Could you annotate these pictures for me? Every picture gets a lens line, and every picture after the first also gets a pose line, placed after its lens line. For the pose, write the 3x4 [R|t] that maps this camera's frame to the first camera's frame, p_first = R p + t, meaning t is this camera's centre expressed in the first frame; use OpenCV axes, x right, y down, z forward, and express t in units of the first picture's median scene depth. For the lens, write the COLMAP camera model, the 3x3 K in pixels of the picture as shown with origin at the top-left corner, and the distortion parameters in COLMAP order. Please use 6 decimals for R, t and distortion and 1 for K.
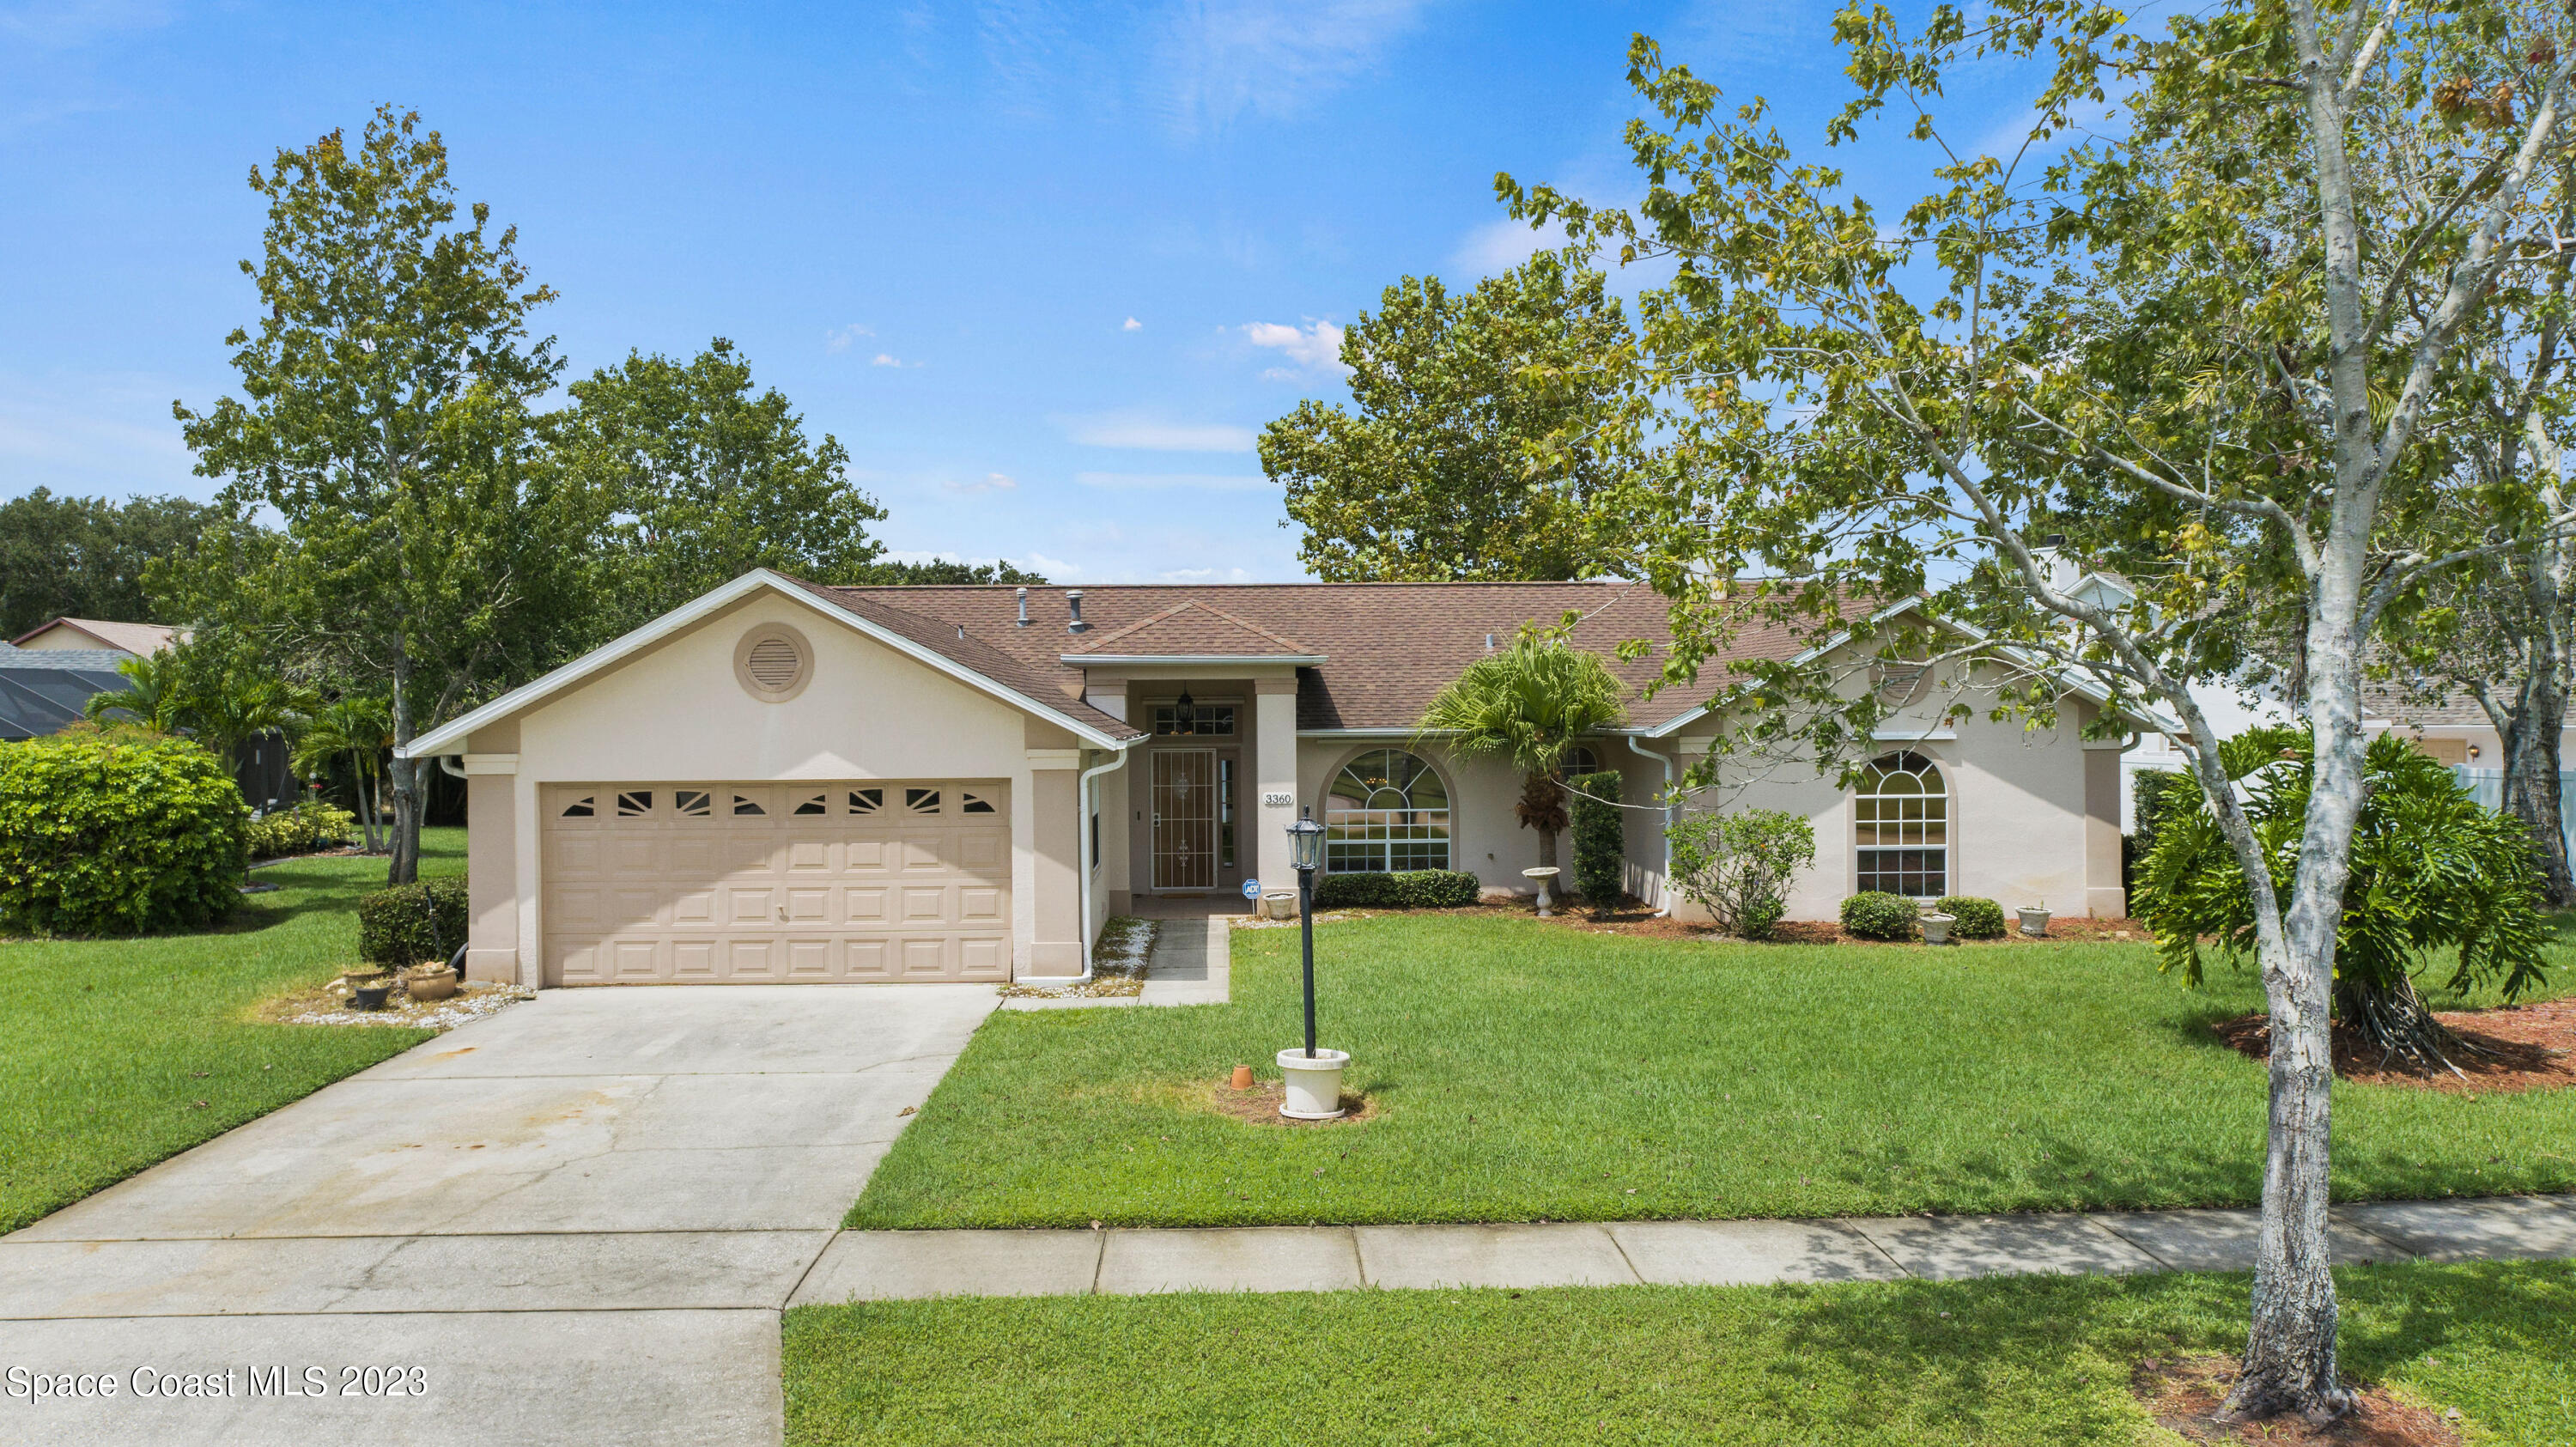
lens RADIAL K [[1710.5, 0, 1296.7], [0, 1710.5, 733.3], [0, 0, 1]] dist [-0.007153, 0.005416]
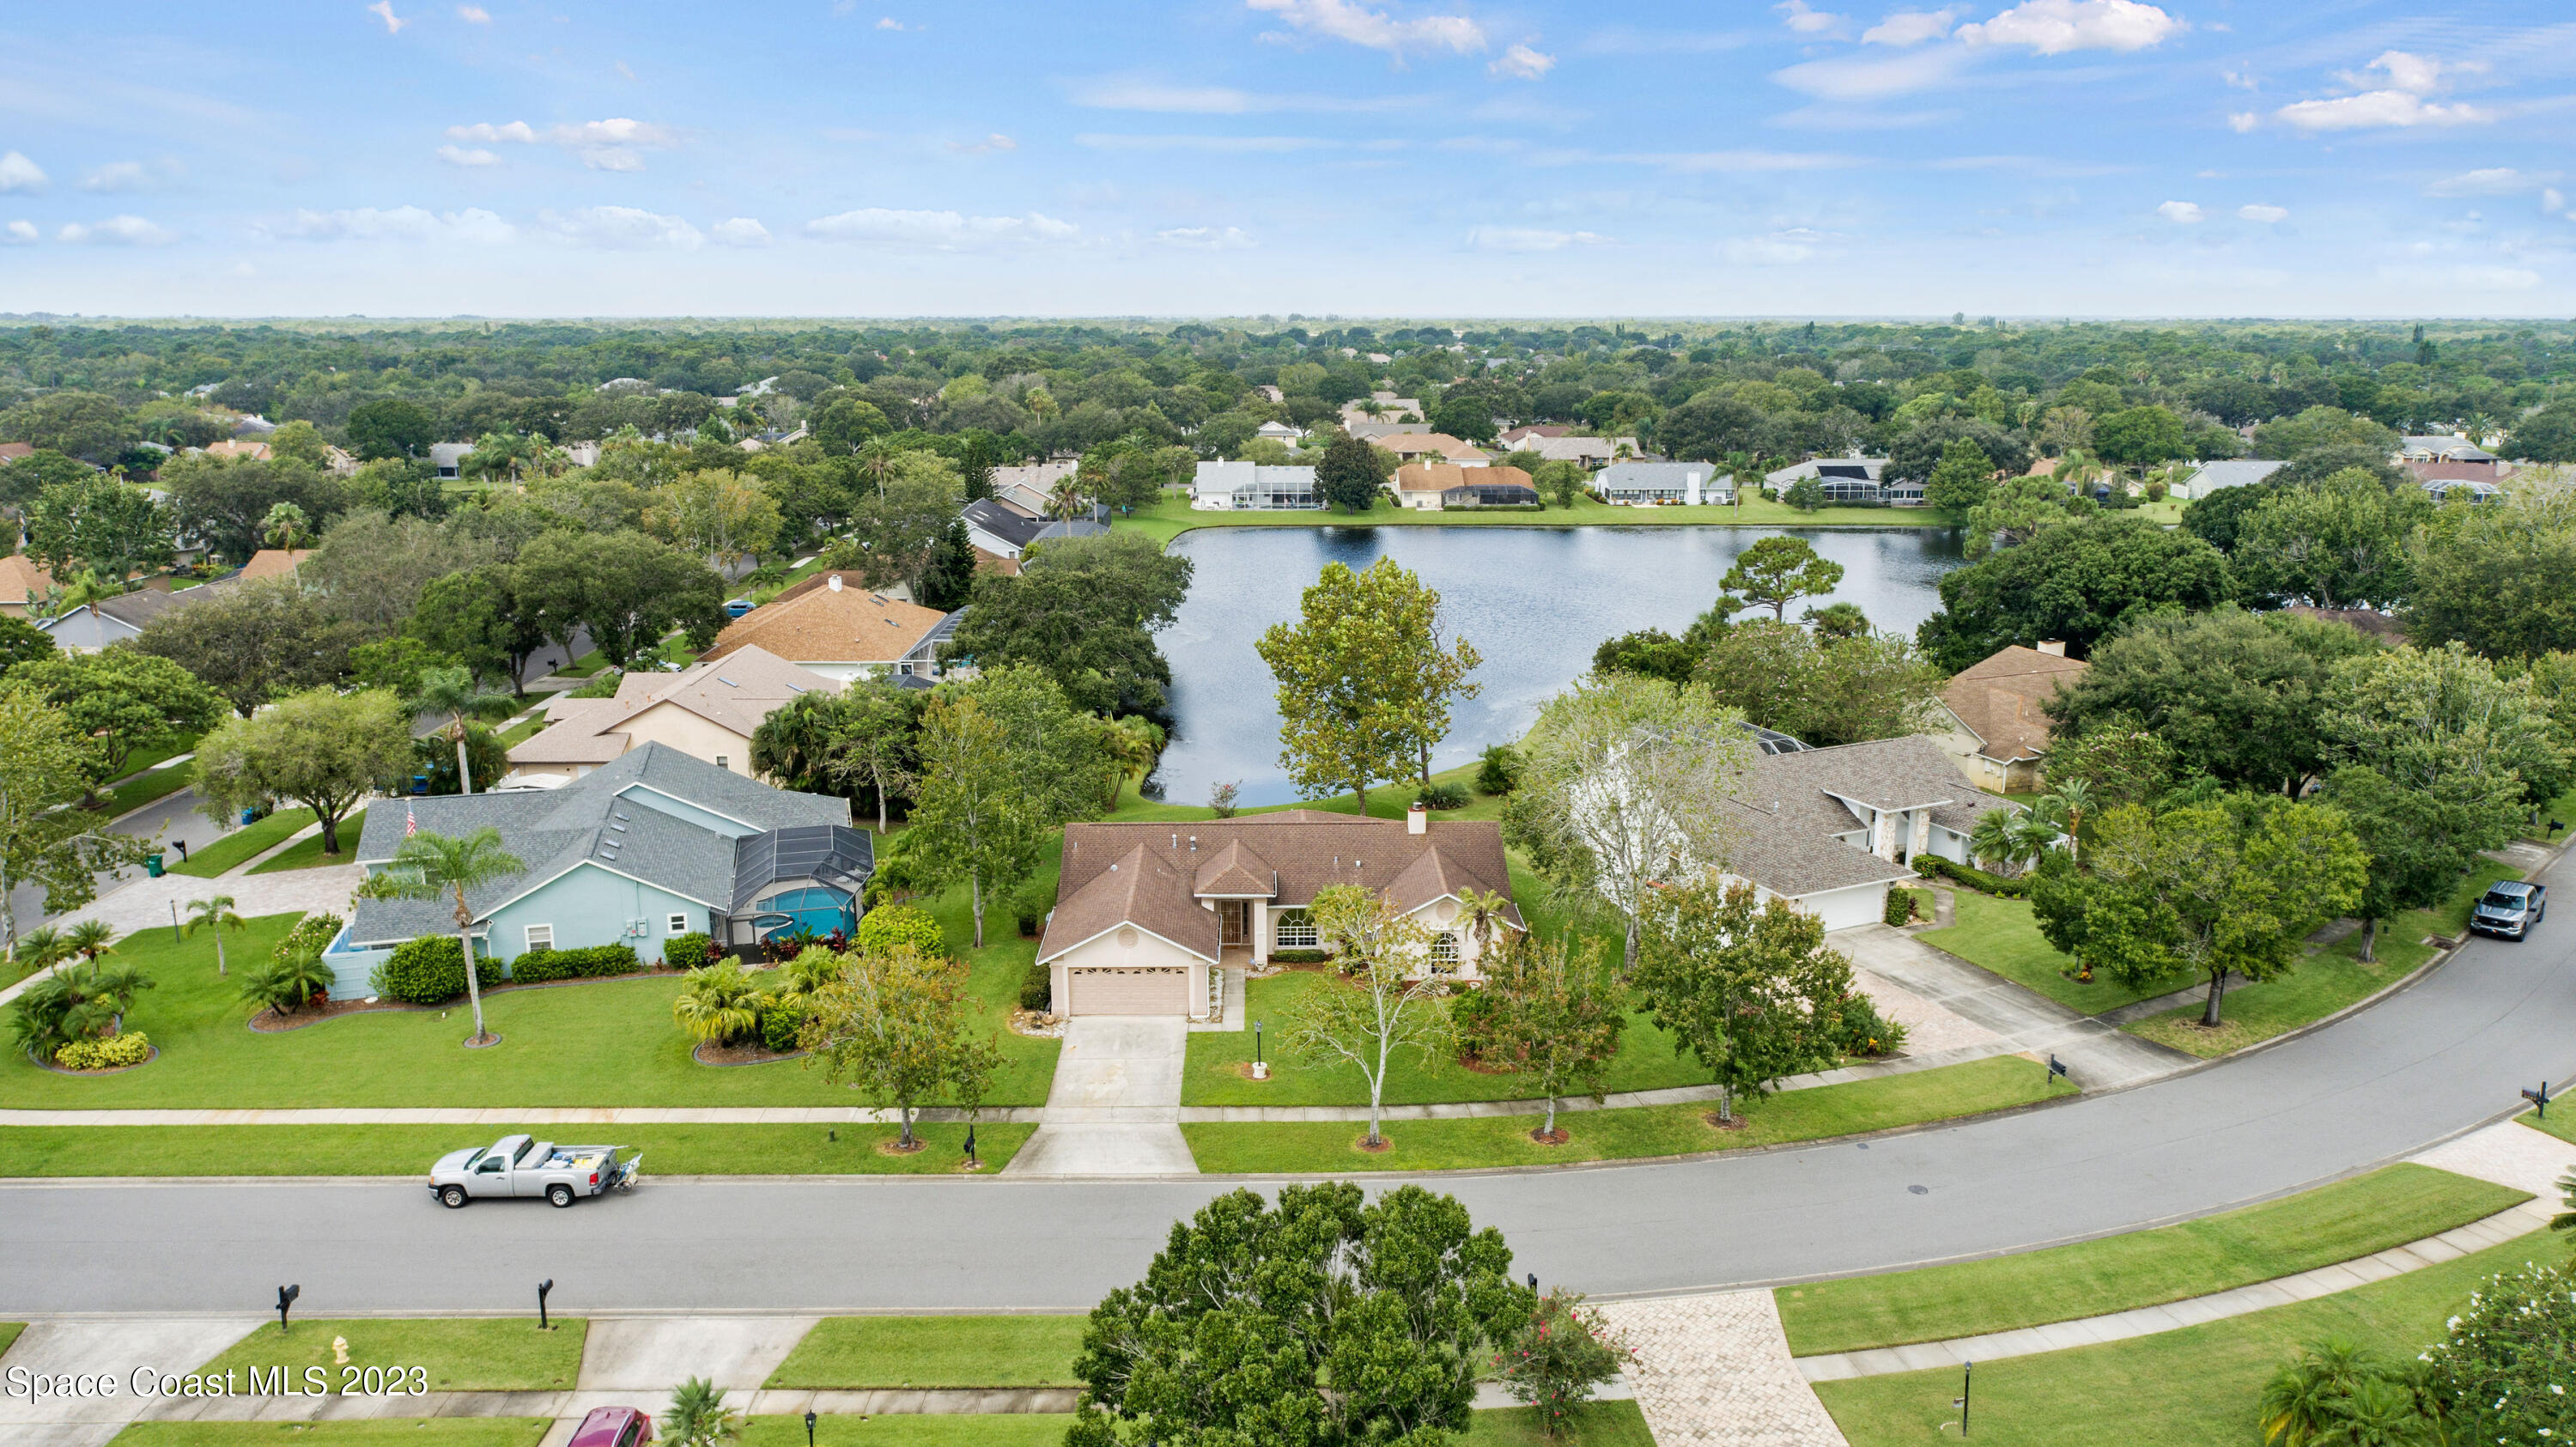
lens RADIAL K [[1743.0, 0, 1288.0], [0, 1743.0, 723.5], [0, 0, 1]] dist [0.001406, 0.001710]
pose [[0.999717, 0.010185, -0.021500, 0.142336], [-0.004941, 0.972911, 0.231129, -1.465297], [0.023272, -0.230958, 0.972685, -2.794508]]
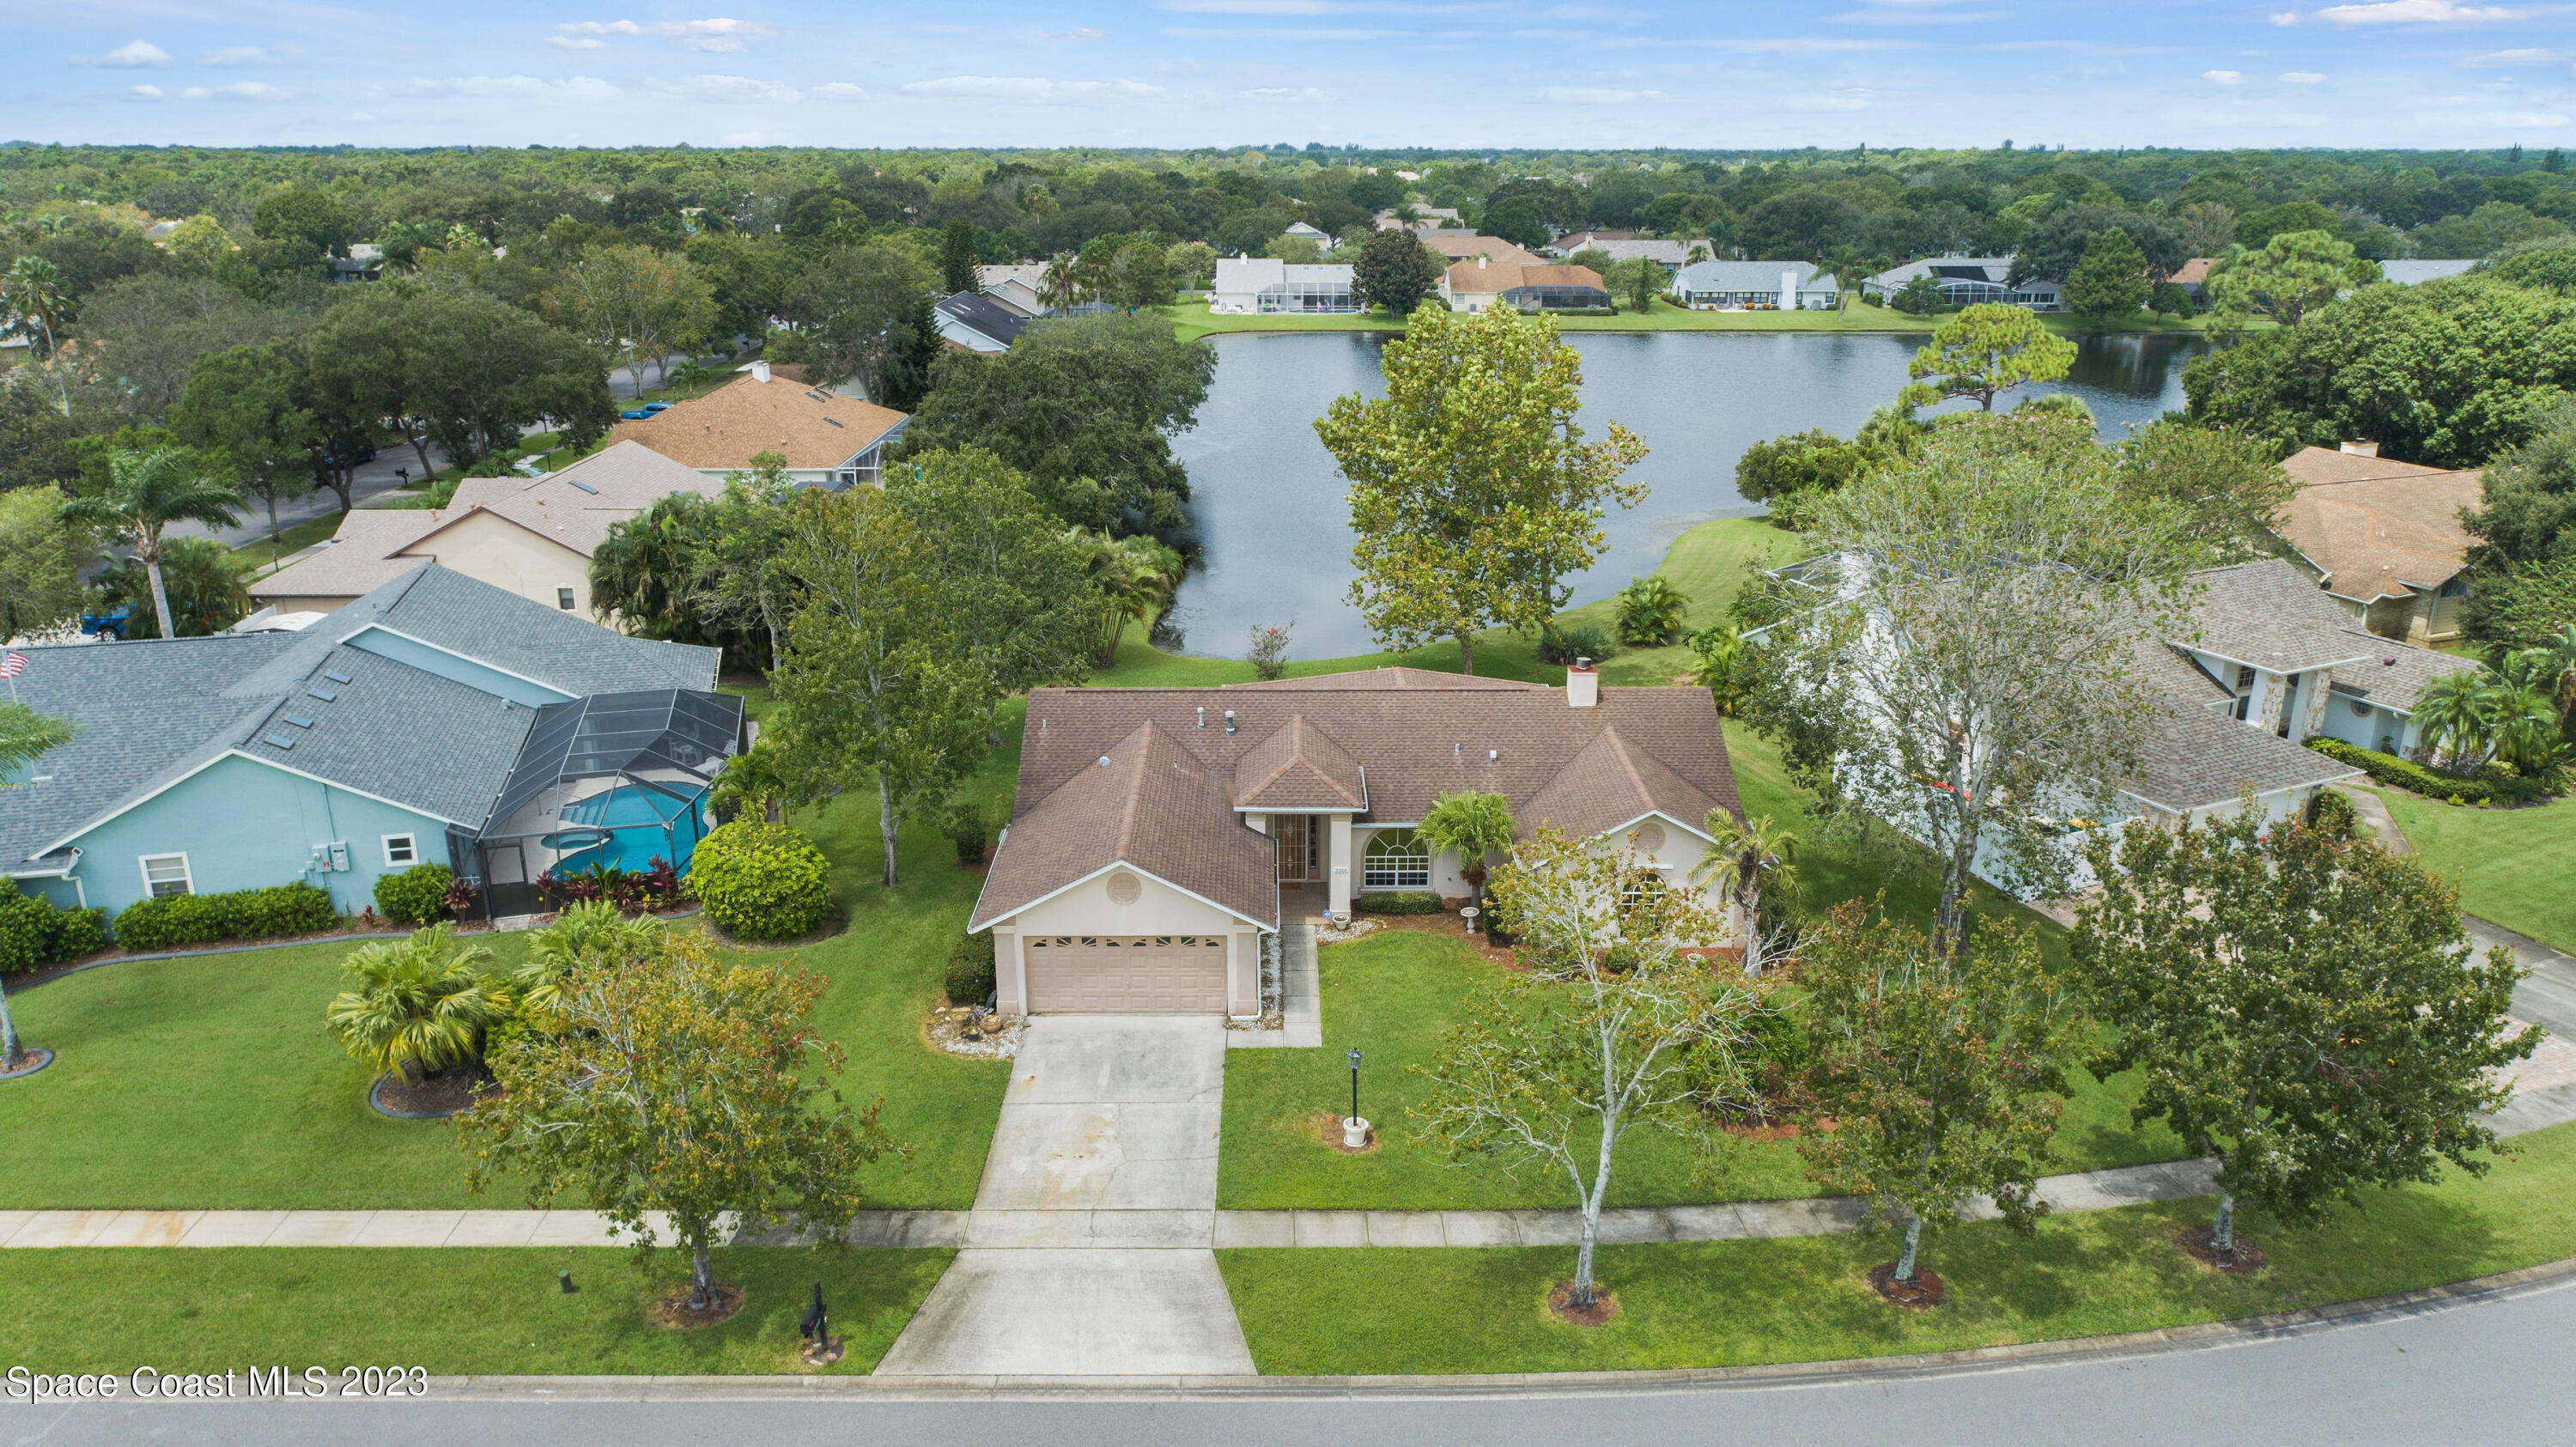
lens RADIAL K [[1743.0, 0, 1288.0], [0, 1743.0, 723.5], [0, 0, 1]] dist [0.001406, 0.001710]
pose [[0.999459, 0.015486, -0.029018, -0.021615], [-0.005531, 0.948789, 0.315861, -1.010573], [0.032424, -0.315529, 0.948362, -1.160677]]
